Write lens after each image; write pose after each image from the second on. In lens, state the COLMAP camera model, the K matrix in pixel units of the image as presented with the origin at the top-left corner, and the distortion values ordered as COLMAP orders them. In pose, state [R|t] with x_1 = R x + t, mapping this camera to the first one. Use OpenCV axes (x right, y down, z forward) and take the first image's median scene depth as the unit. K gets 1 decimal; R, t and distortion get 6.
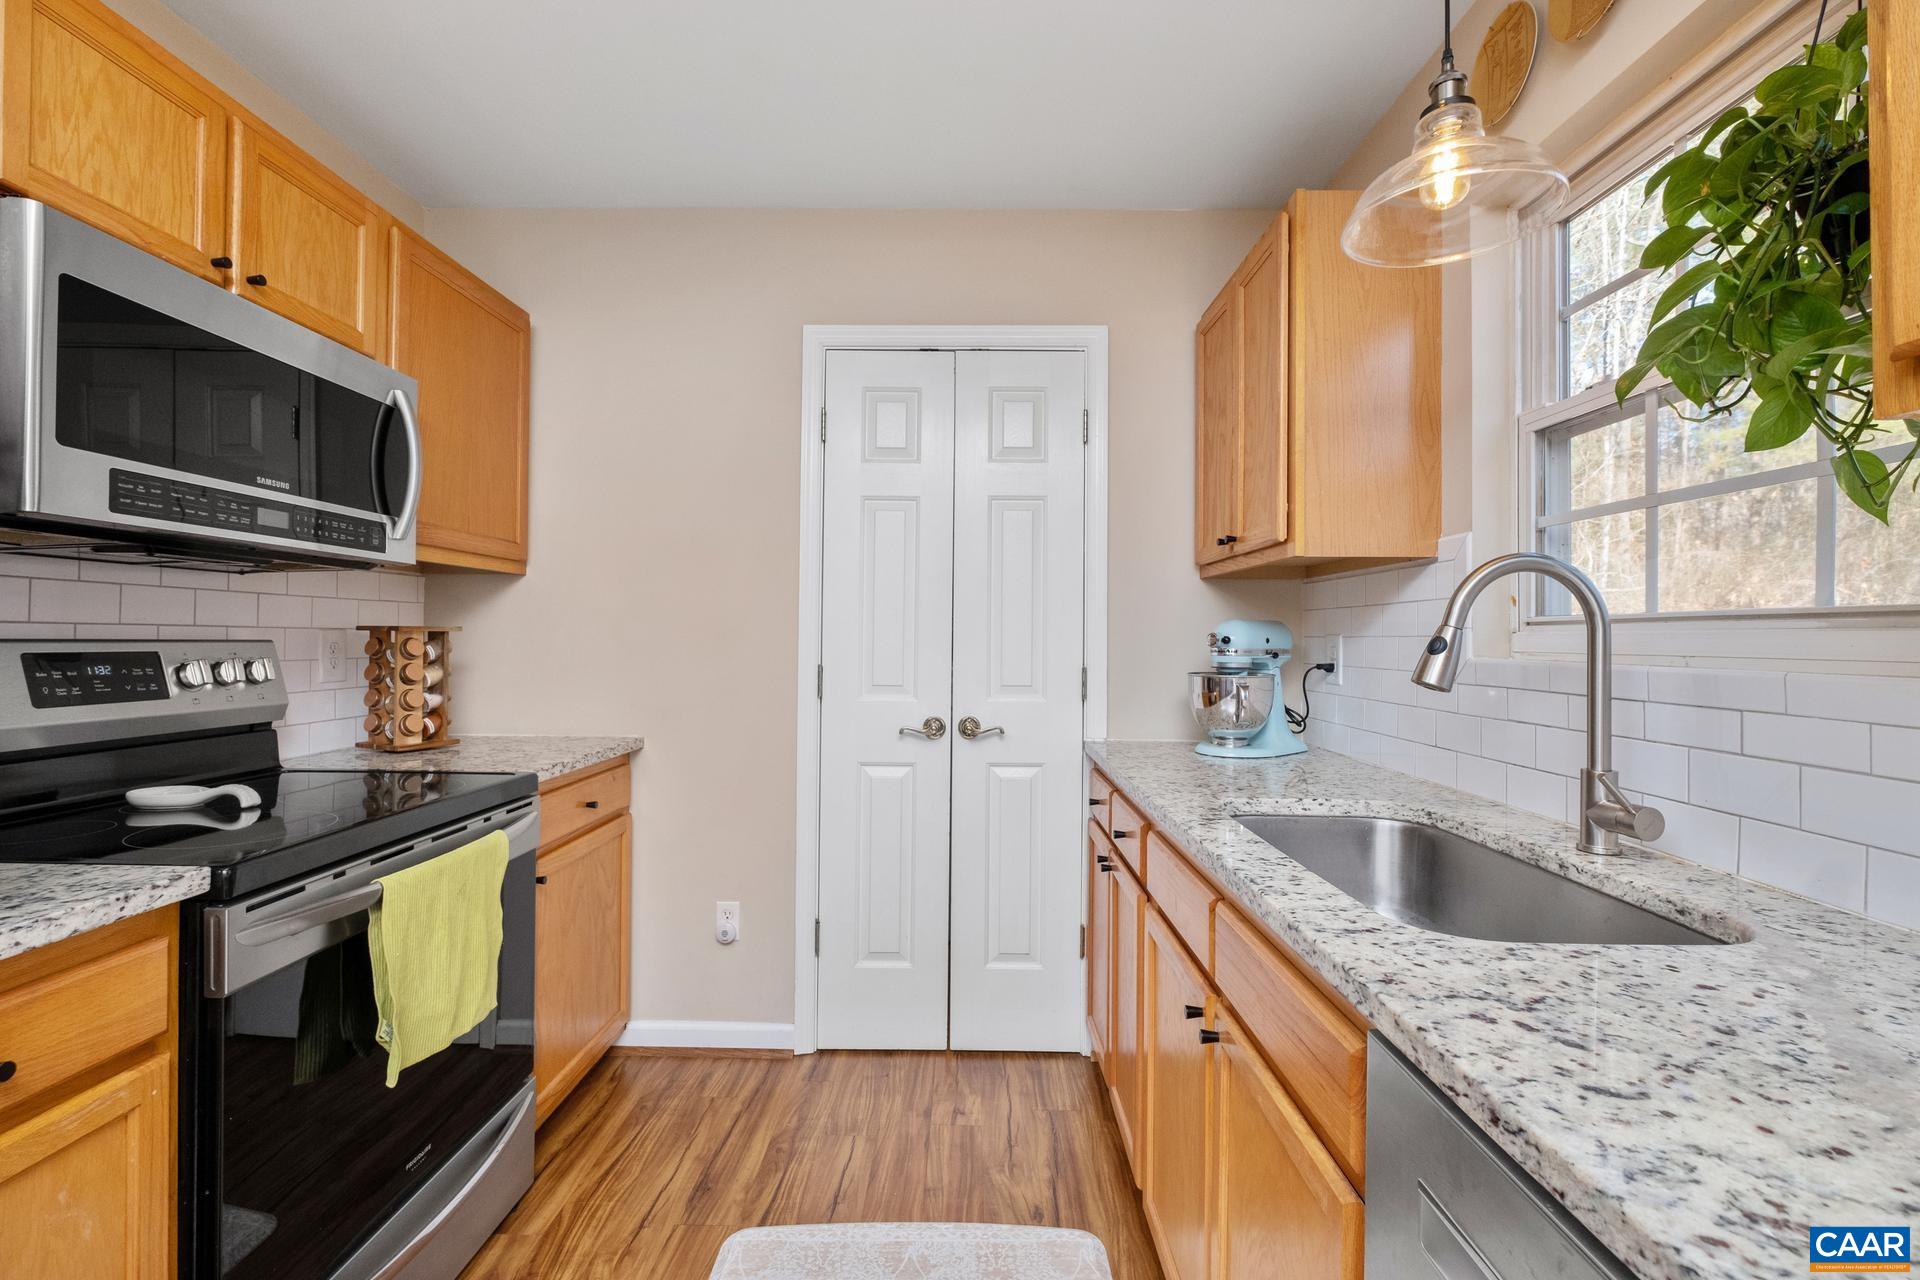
lens RADIAL K [[836.7, 0, 957.0], [0, 836.7, 631.9], [0, 0, 1]] dist [-0.001860, -0.000585]
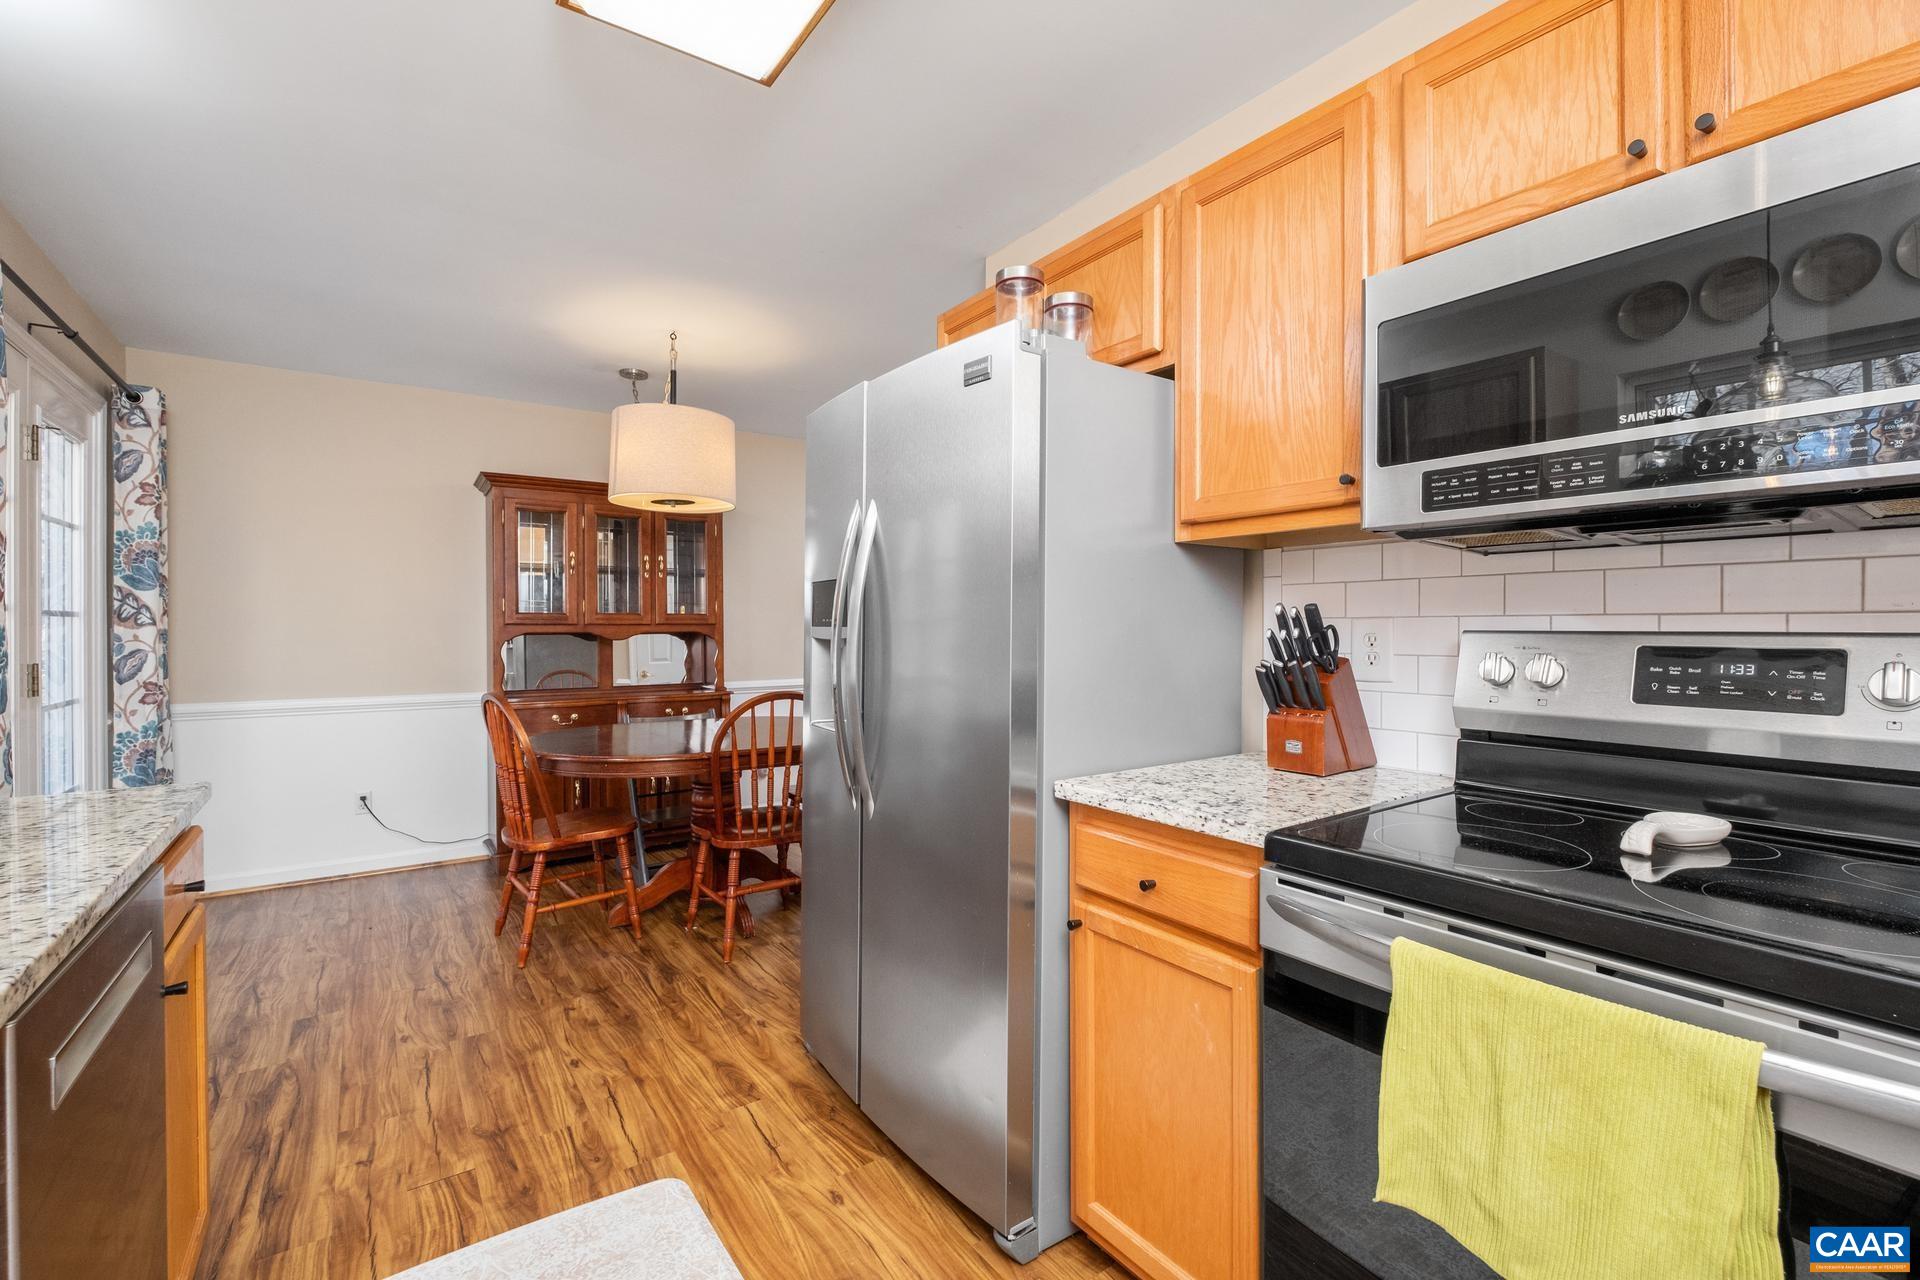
lens RADIAL K [[836.7, 0, 957.0], [0, 836.7, 631.9], [0, 0, 1]] dist [-0.001860, -0.000585]
pose [[-0.810589, -0.003865, -0.585603, 0.073470], [0.000088, 0.999977, -0.006722, 0.011979], [0.585616, -0.005500, -0.810570, 1.014694]]
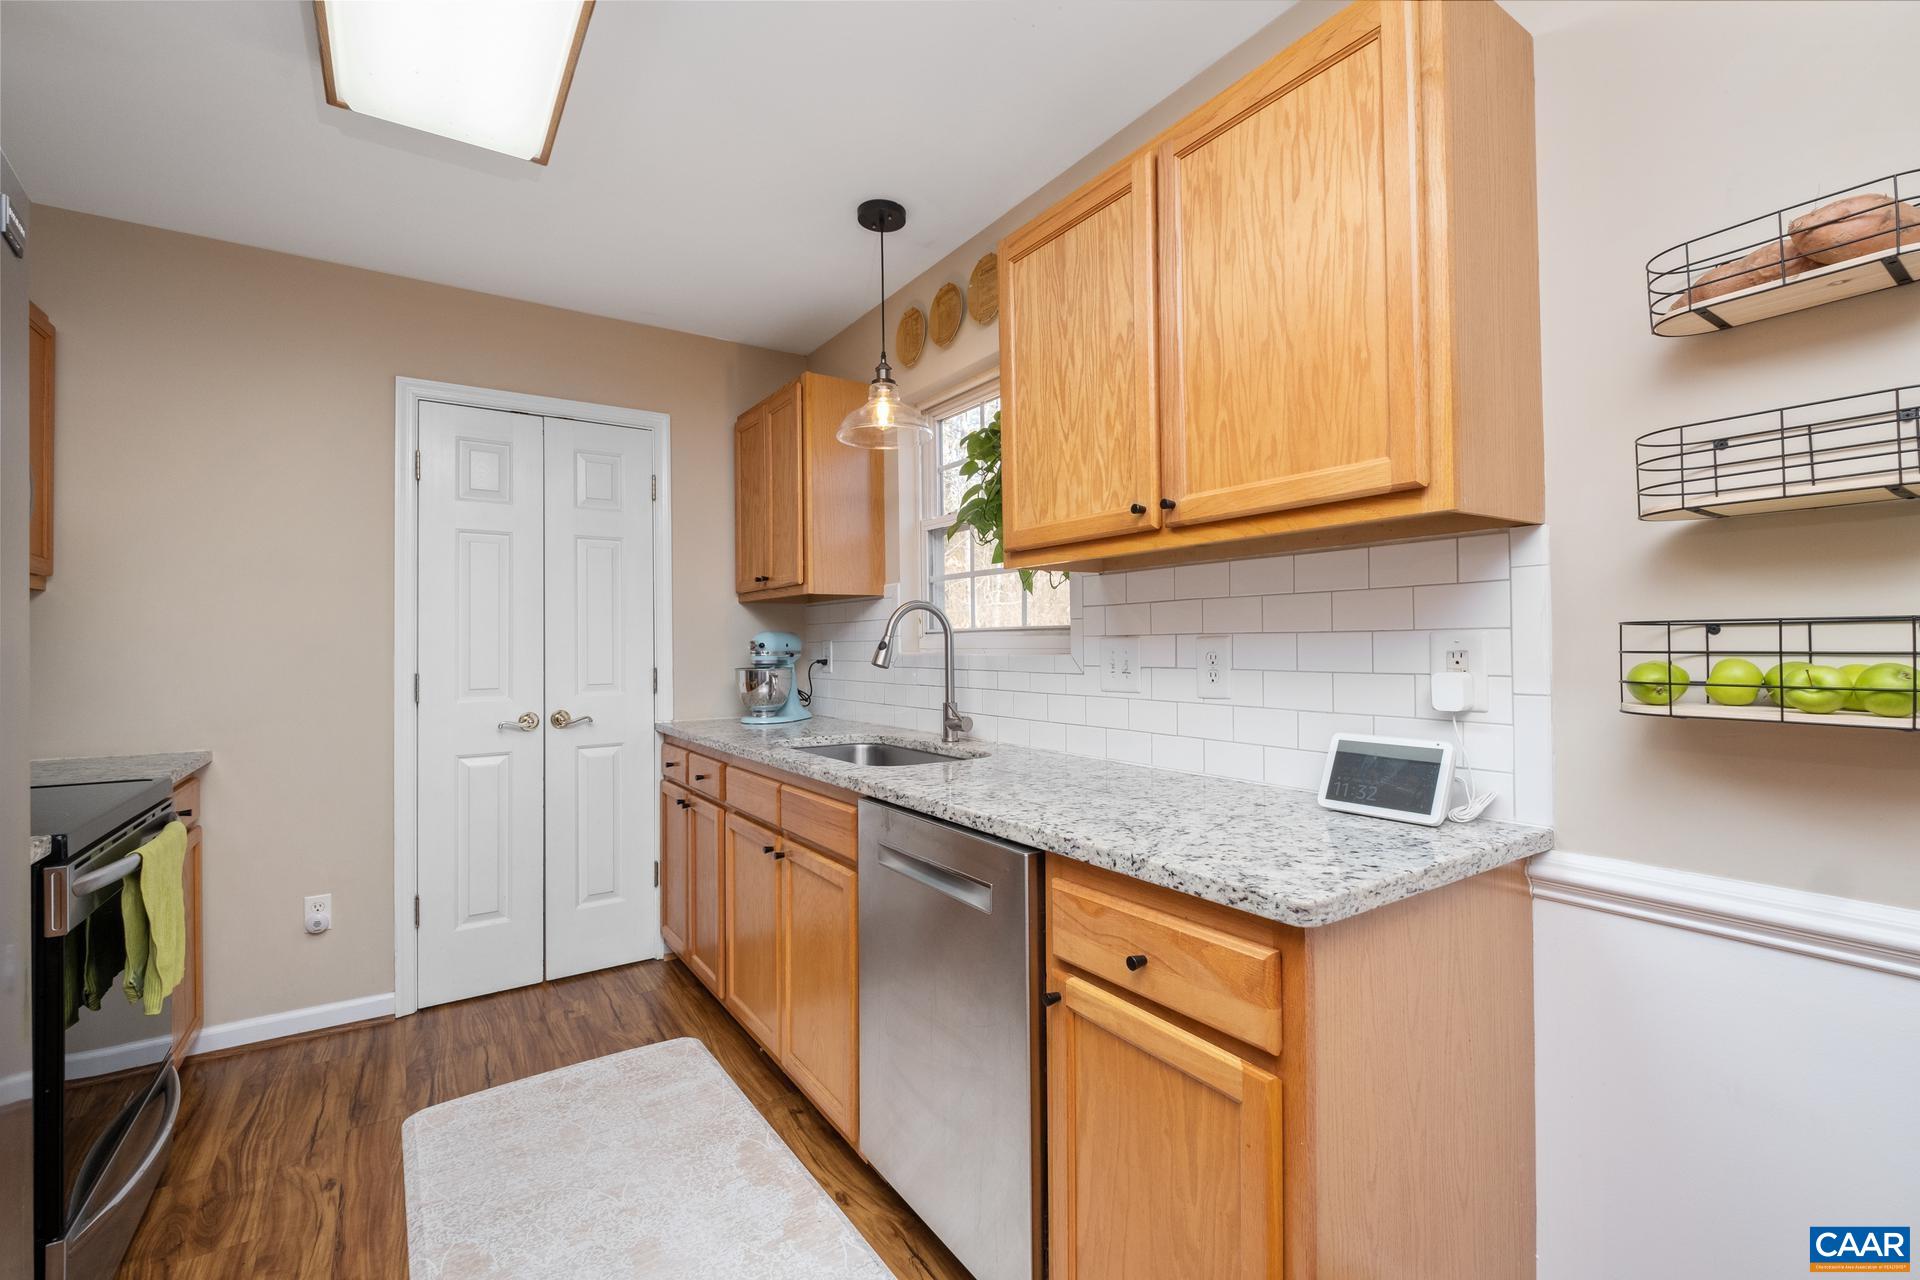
lens RADIAL K [[836.7, 0, 957.0], [0, 836.7, 631.9], [0, 0, 1]] dist [-0.001860, -0.000585]
pose [[0.825730, -0.009253, 0.563990, -0.269735], [0.013828, 0.999897, -0.003840, -0.004448], [-0.563896, 0.010970, 0.825773, -0.499502]]
